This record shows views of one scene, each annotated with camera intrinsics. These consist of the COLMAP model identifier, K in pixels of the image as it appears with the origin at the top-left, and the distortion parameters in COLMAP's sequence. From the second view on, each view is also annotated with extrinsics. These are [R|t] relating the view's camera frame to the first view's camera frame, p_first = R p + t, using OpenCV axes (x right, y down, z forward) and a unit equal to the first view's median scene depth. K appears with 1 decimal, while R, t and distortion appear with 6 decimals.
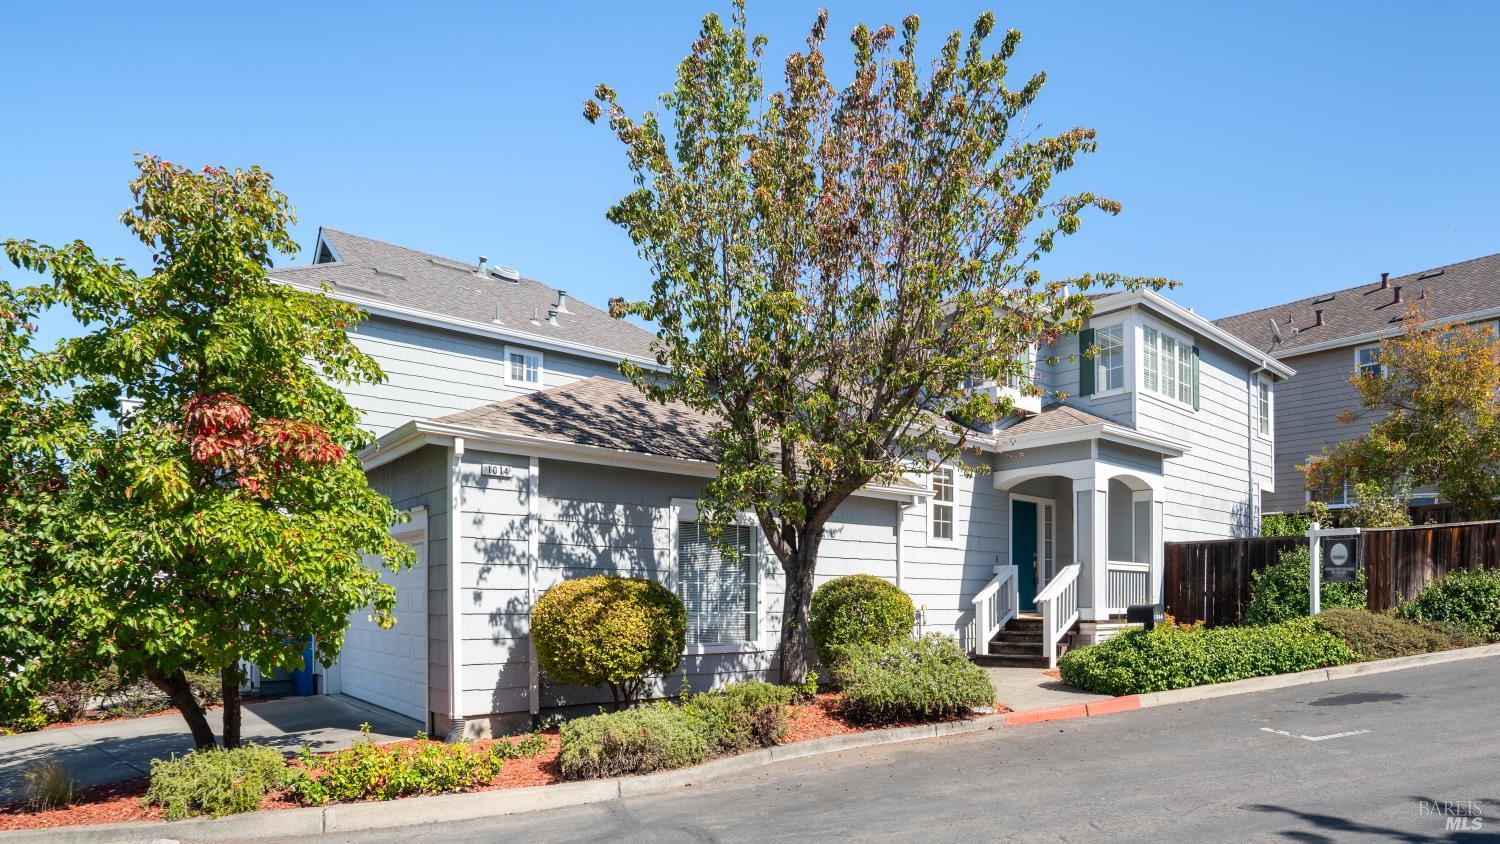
lens RADIAL K [[763.0, 0, 750.0], [0, 763.0, 596.4], [0, 0, 1]] dist [-0.065219, 0.029641]
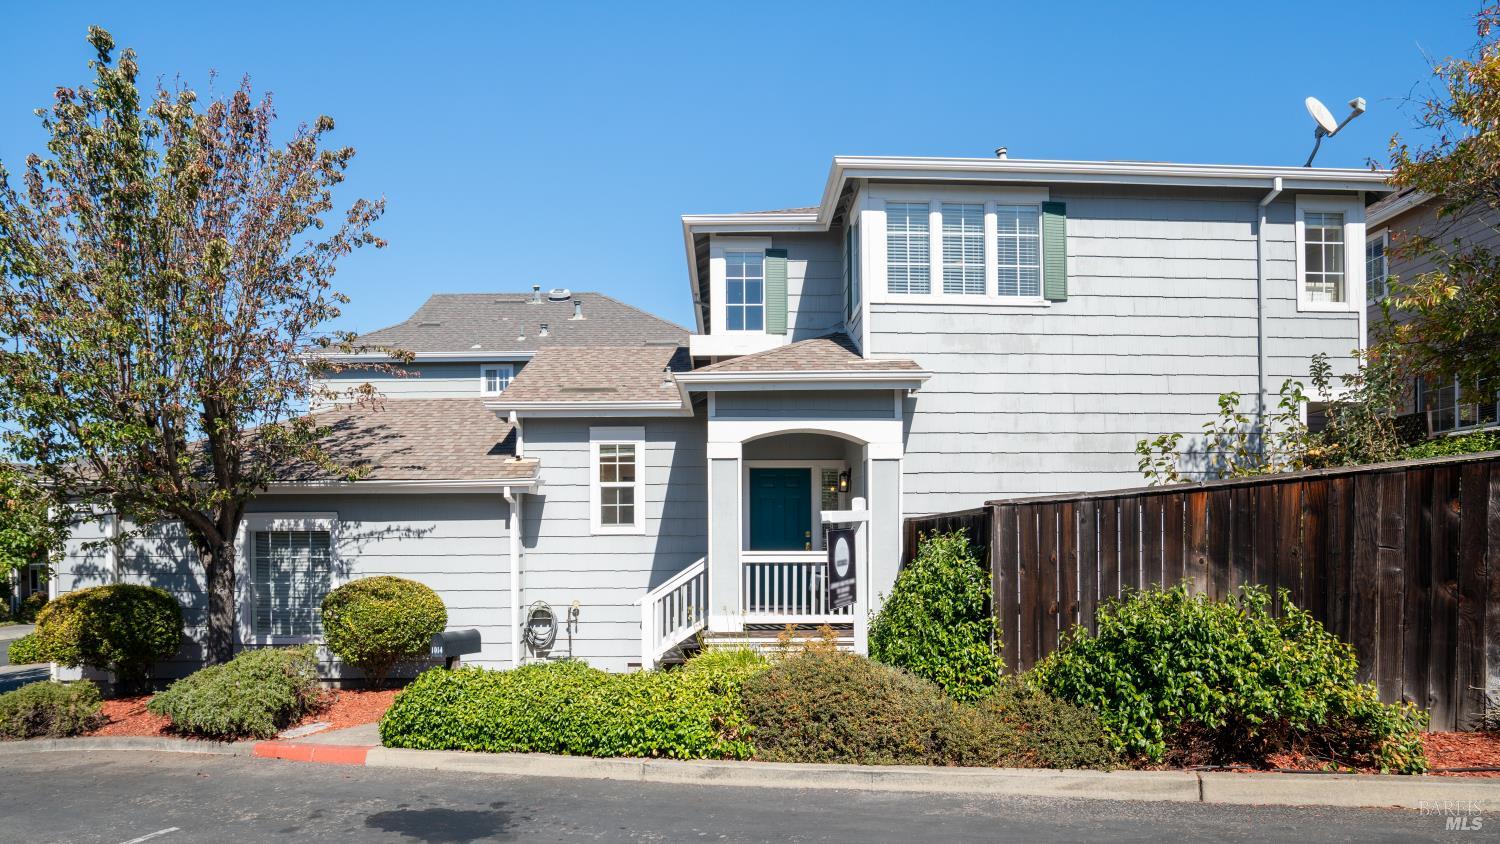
lens RADIAL K [[697.6, 0, 750.0], [0, 697.6, 536.5], [0, 0, 1]] dist [-0.052047, 0.023283]
pose [[0.810538, -0.011095, -0.585581, 1.125987], [0.011740, 0.999927, -0.002695, -0.077175], [0.585568, -0.004690, 0.810610, 0.573230]]
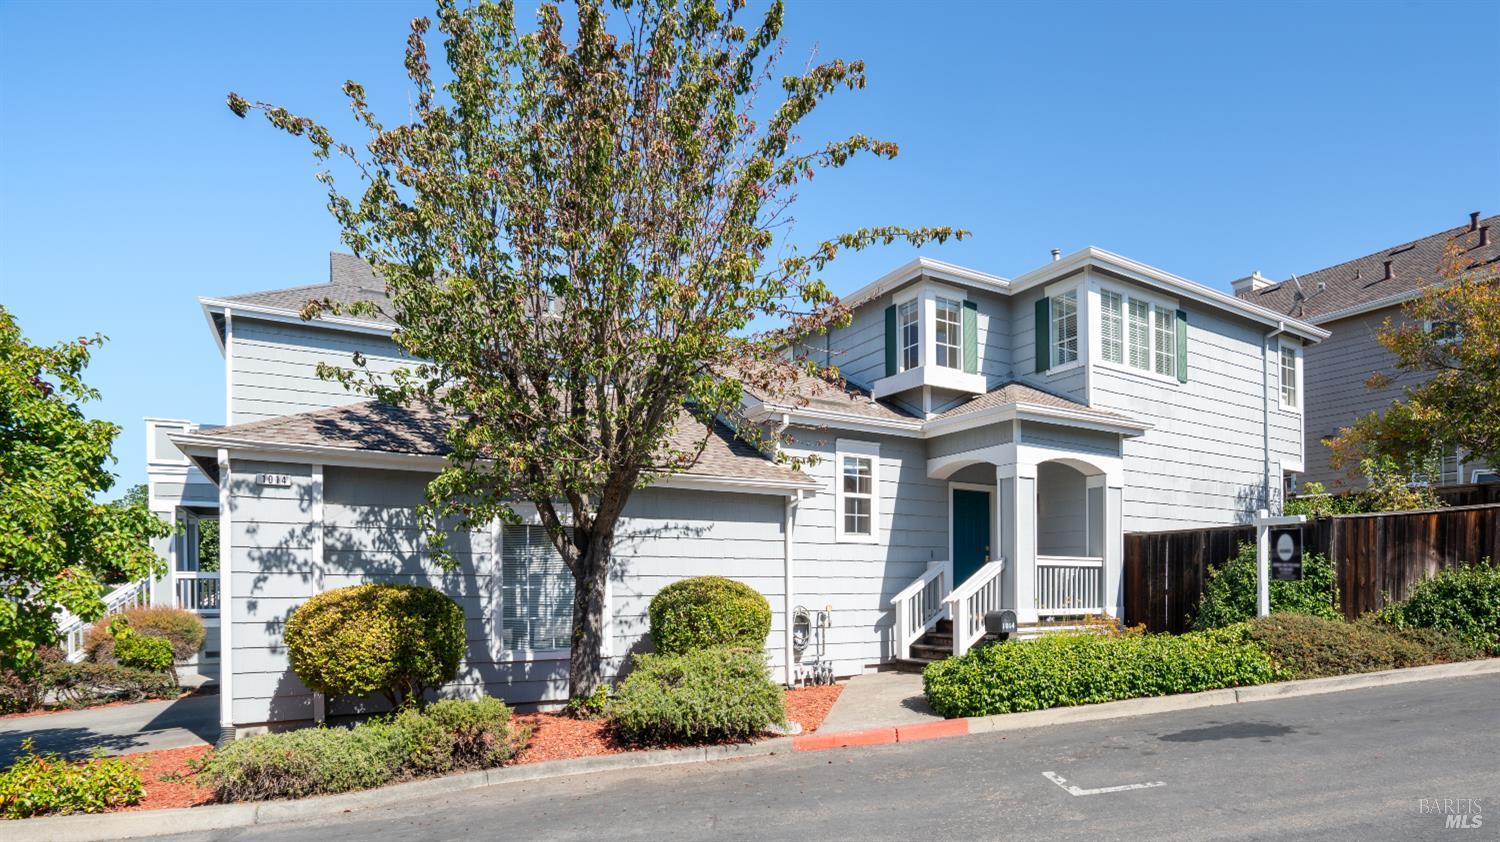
lens RADIAL K [[734.7, 0, 762.2], [0, 734.7, 581.0], [0, 0, 1]] dist [-0.050952, 0.018743]
pose [[0.988469, -0.004966, -0.151343, 0.362450], [0.004509, 0.999984, -0.003368, -0.020601], [0.151357, 0.002646, 0.988476, 0.124386]]
